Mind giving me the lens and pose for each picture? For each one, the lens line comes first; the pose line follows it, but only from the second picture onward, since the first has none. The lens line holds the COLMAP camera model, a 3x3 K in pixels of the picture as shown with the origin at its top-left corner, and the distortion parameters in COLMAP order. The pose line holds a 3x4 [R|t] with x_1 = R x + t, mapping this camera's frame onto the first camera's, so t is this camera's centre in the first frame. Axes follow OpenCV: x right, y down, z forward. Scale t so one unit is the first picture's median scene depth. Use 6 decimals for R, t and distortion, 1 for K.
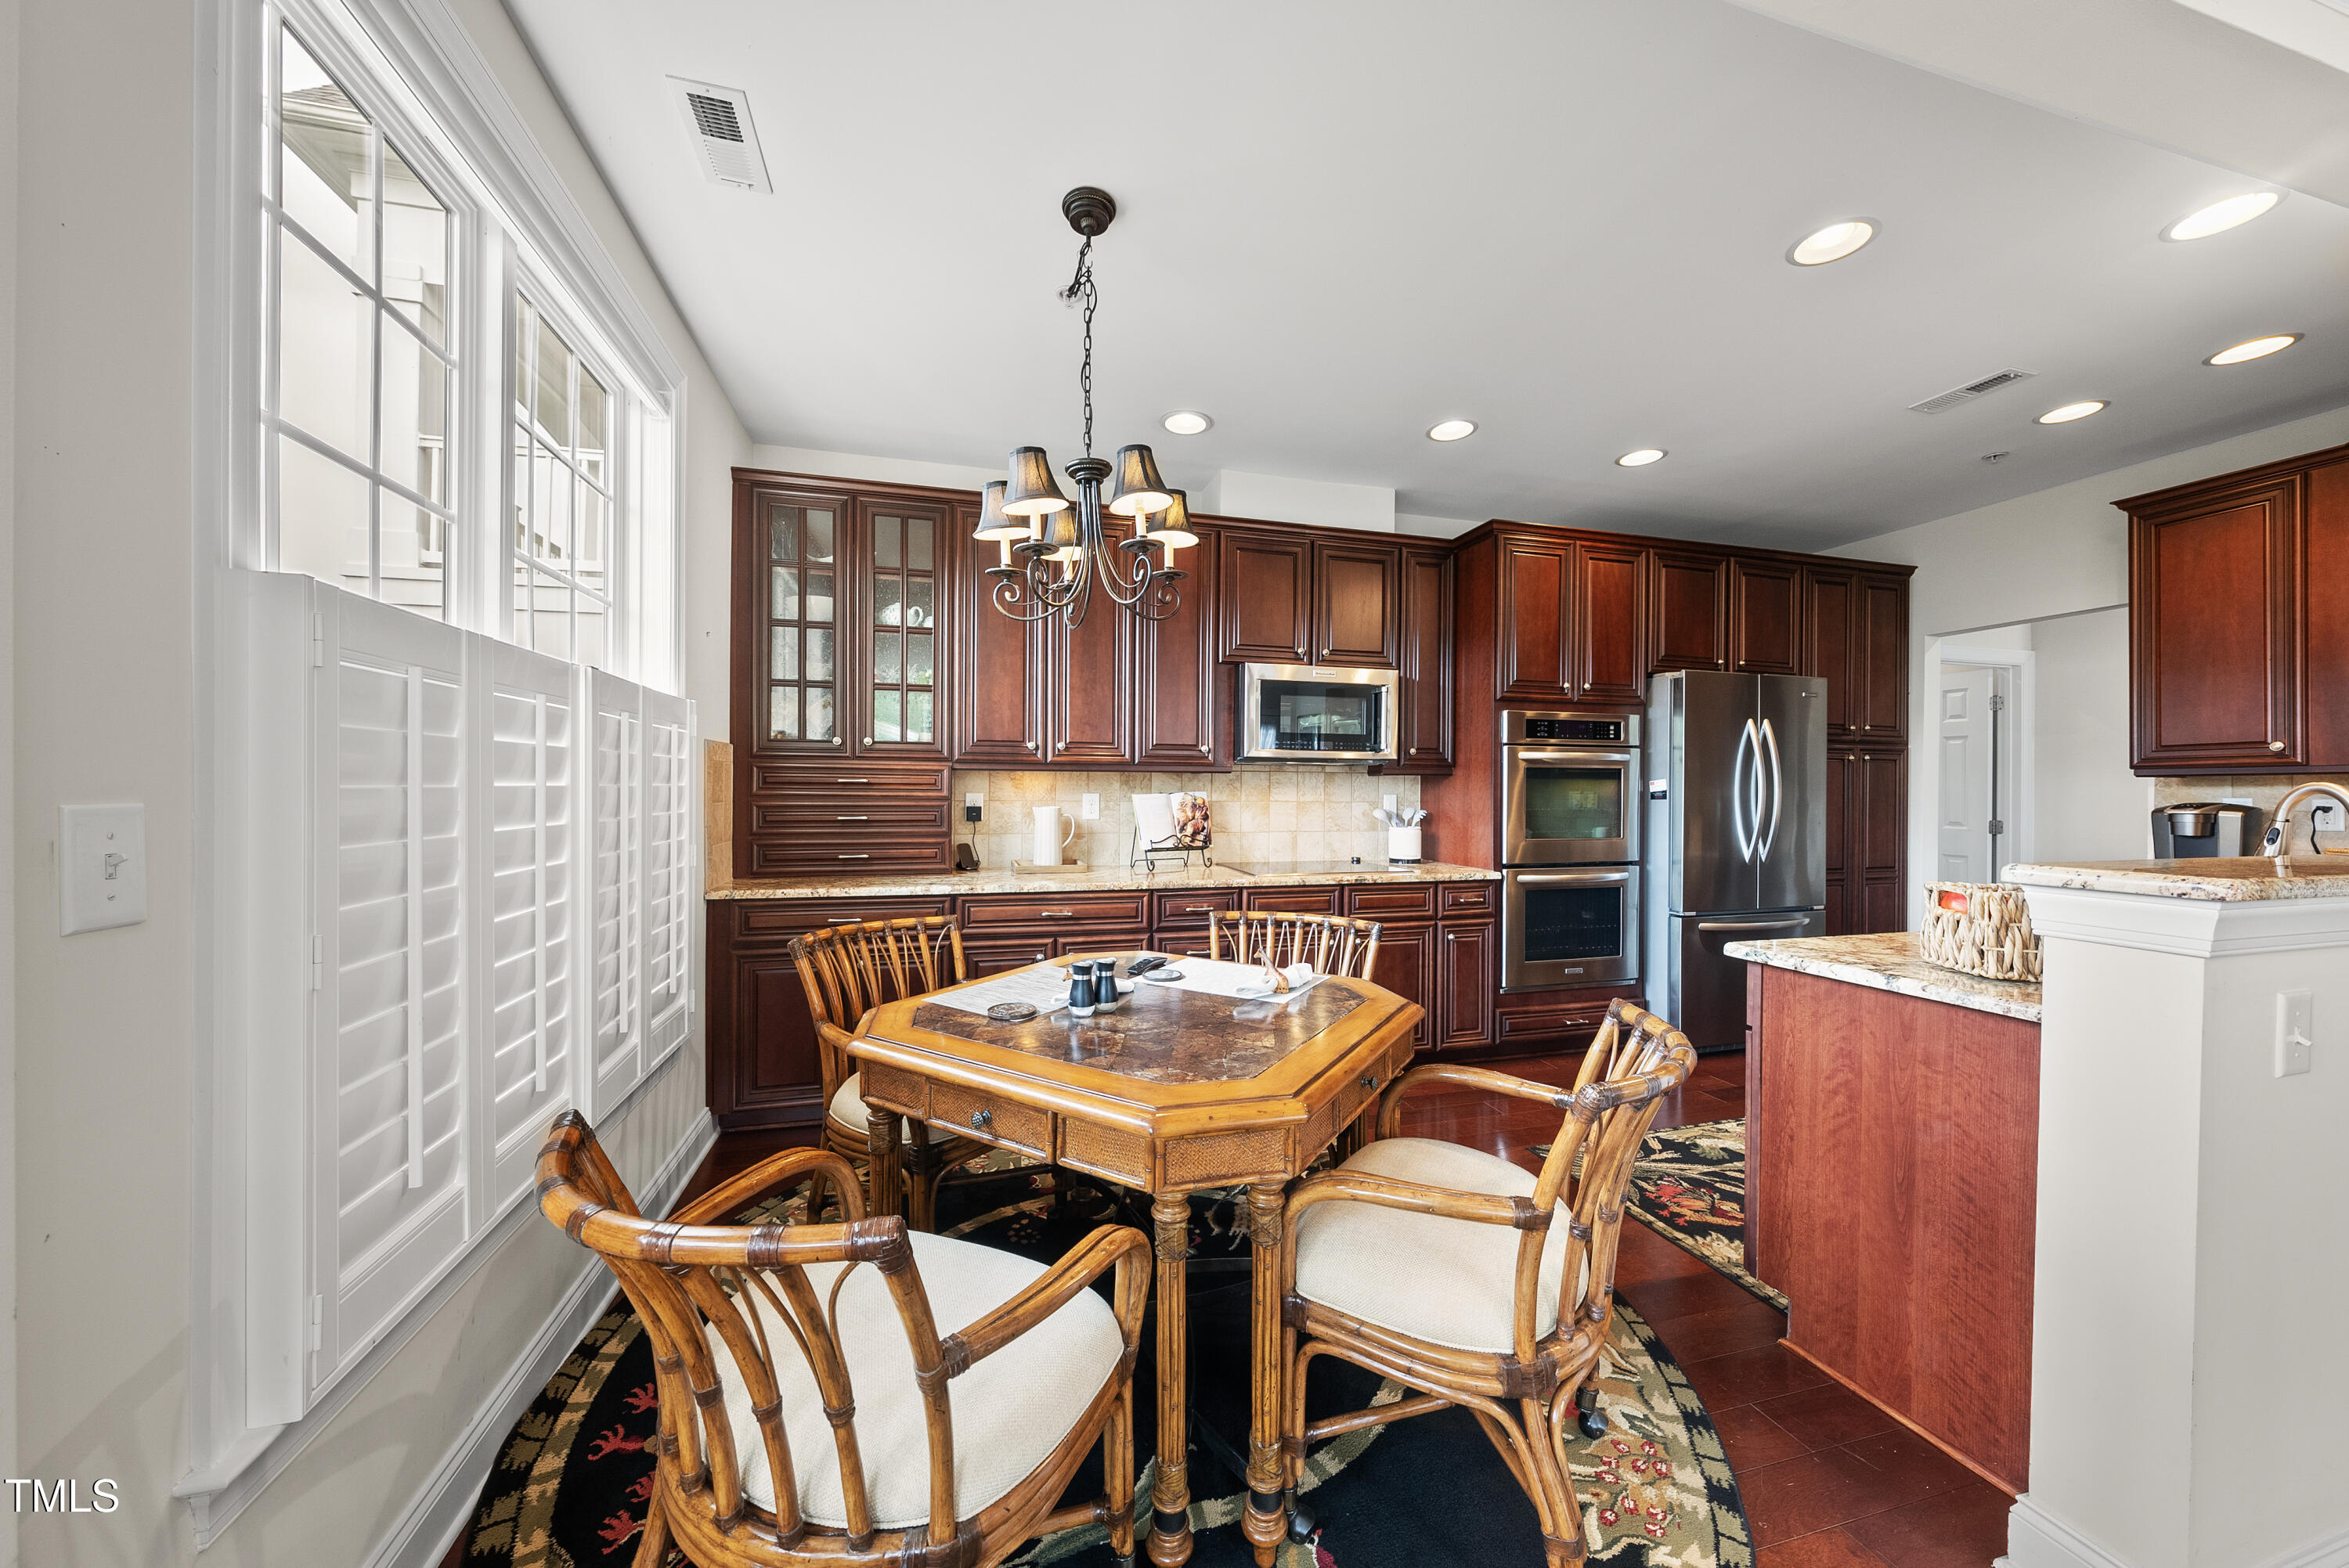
lens RADIAL K [[809.7, 0, 1175.2], [0, 809.7, 789.5], [0, 0, 1]] dist [-0.002203, -0.000025]
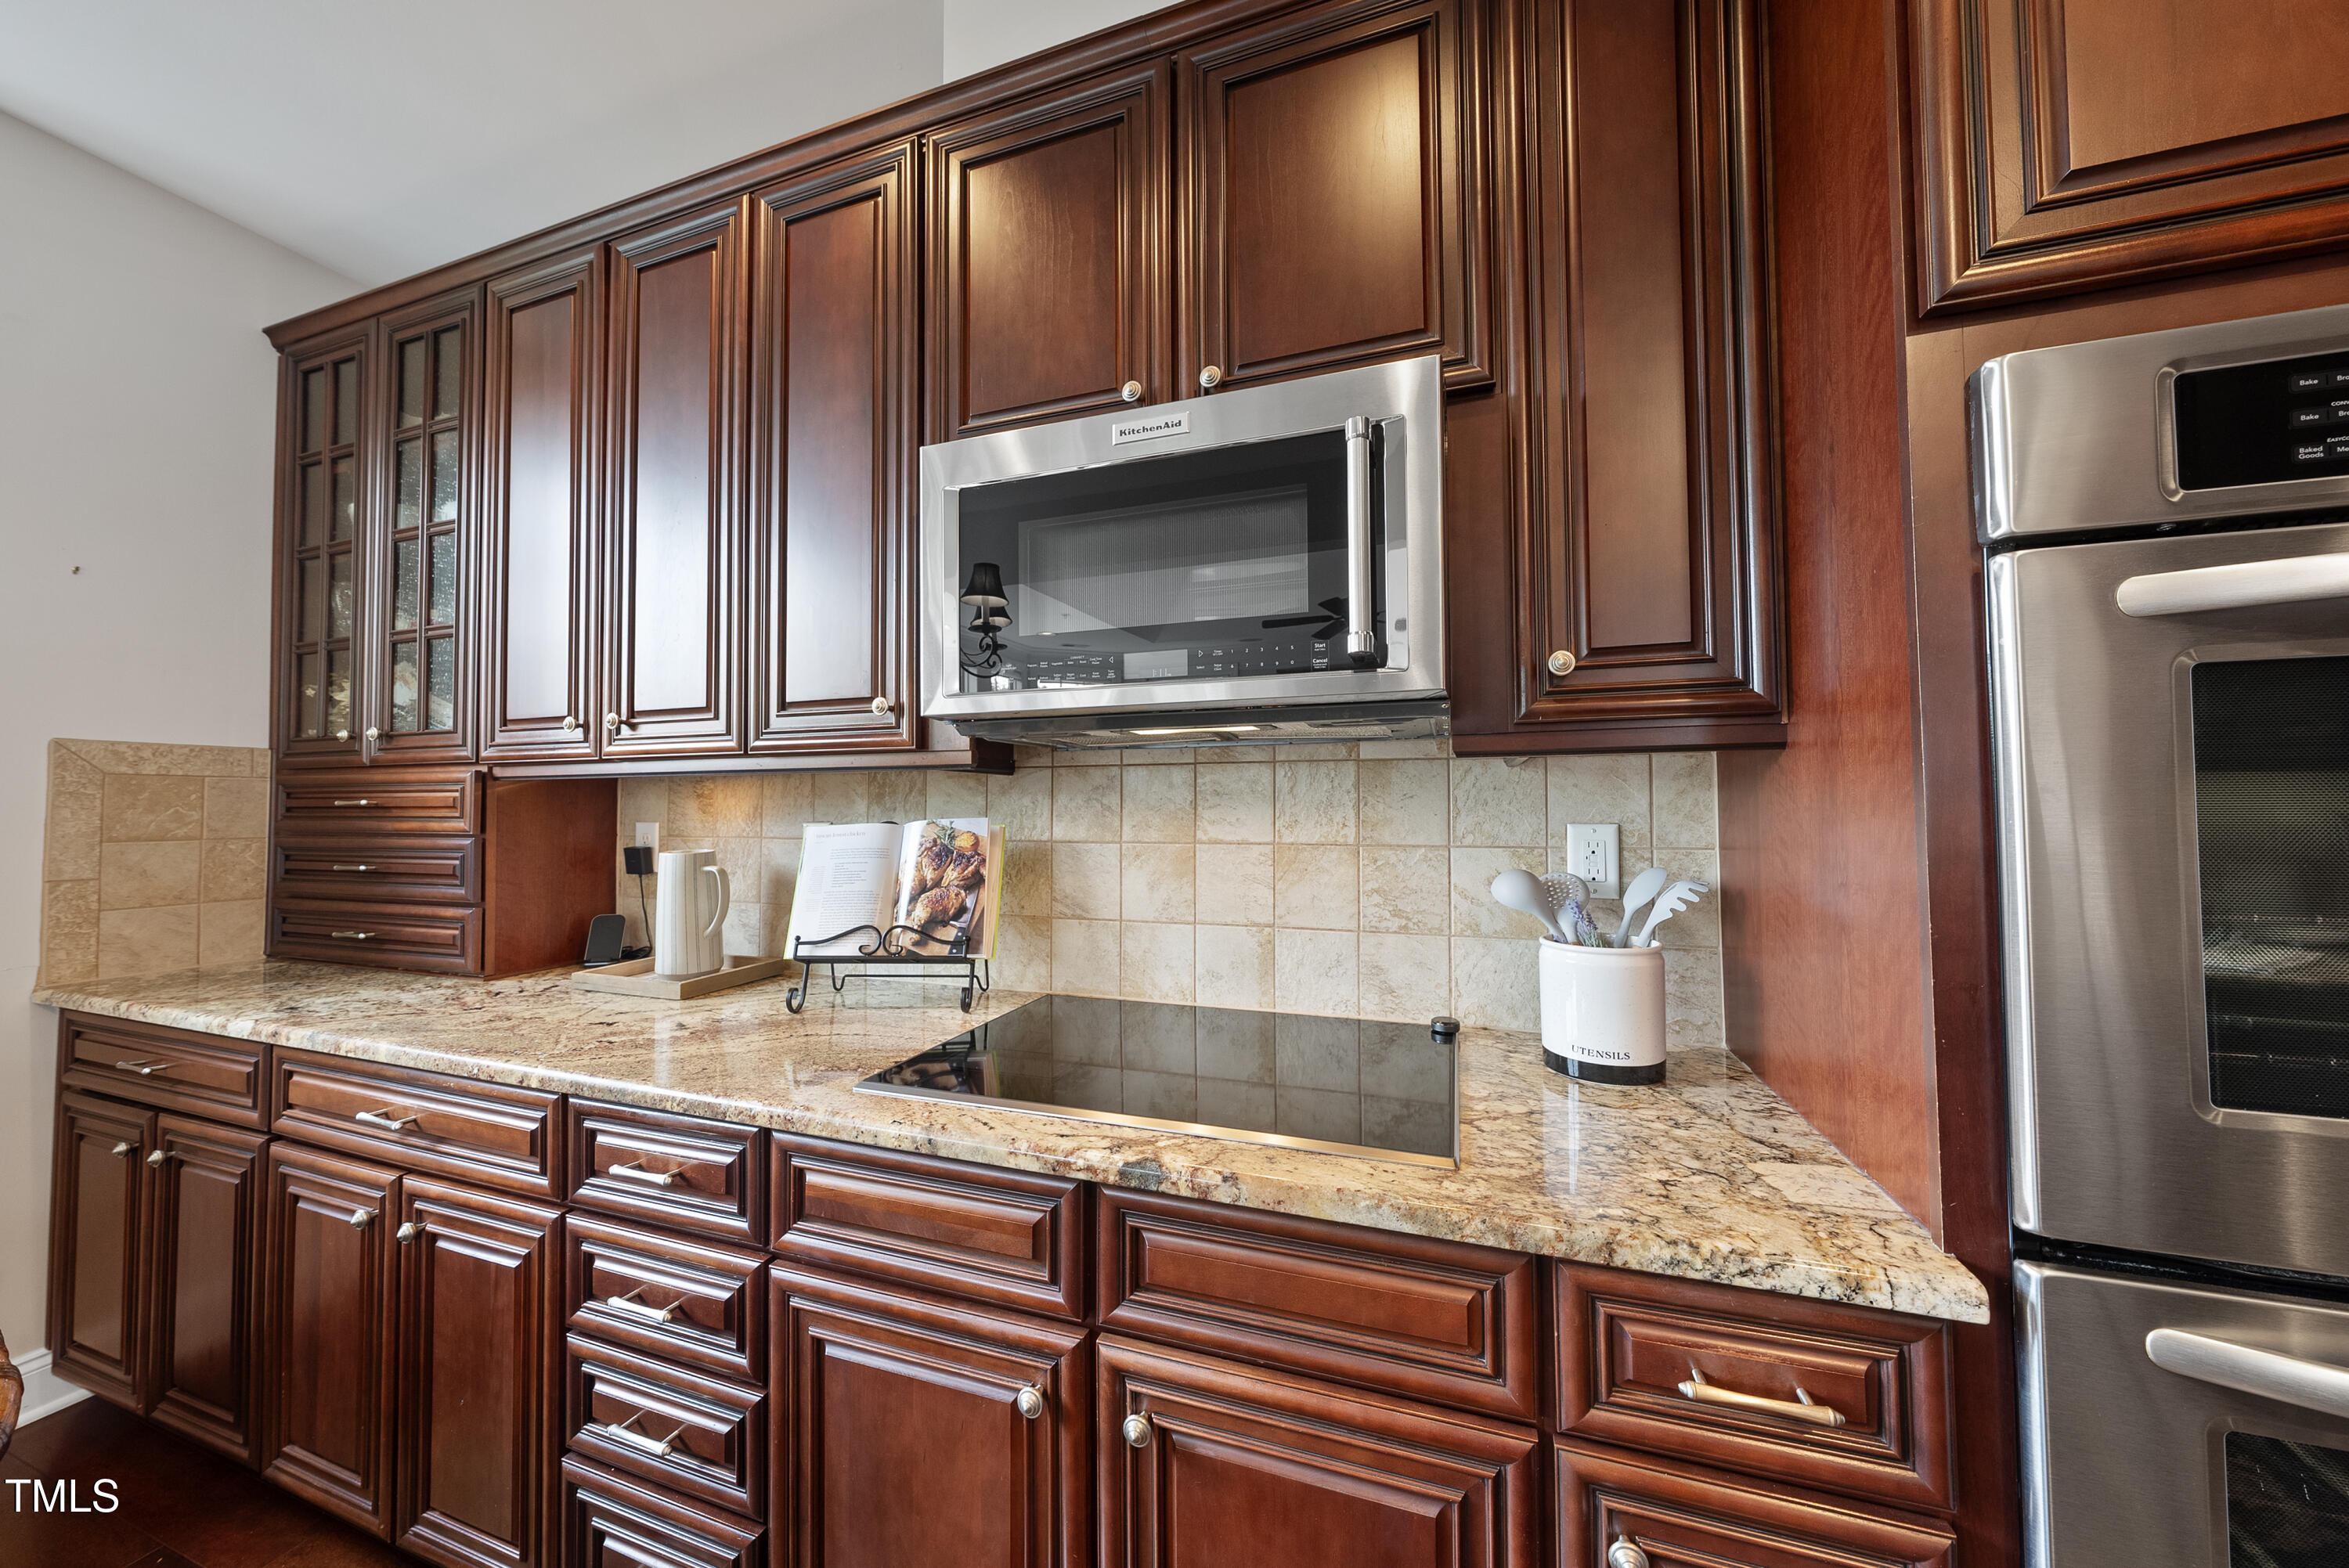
lens RADIAL K [[809.7, 0, 1175.2], [0, 809.7, 789.5], [0, 0, 1]] dist [-0.002203, -0.000025]
pose [[0.819022, -0.024101, -0.573256, 0.348831], [0.008563, 0.999520, -0.029787, 0.001277], [0.573699, 0.019488, 0.818834, 0.732847]]
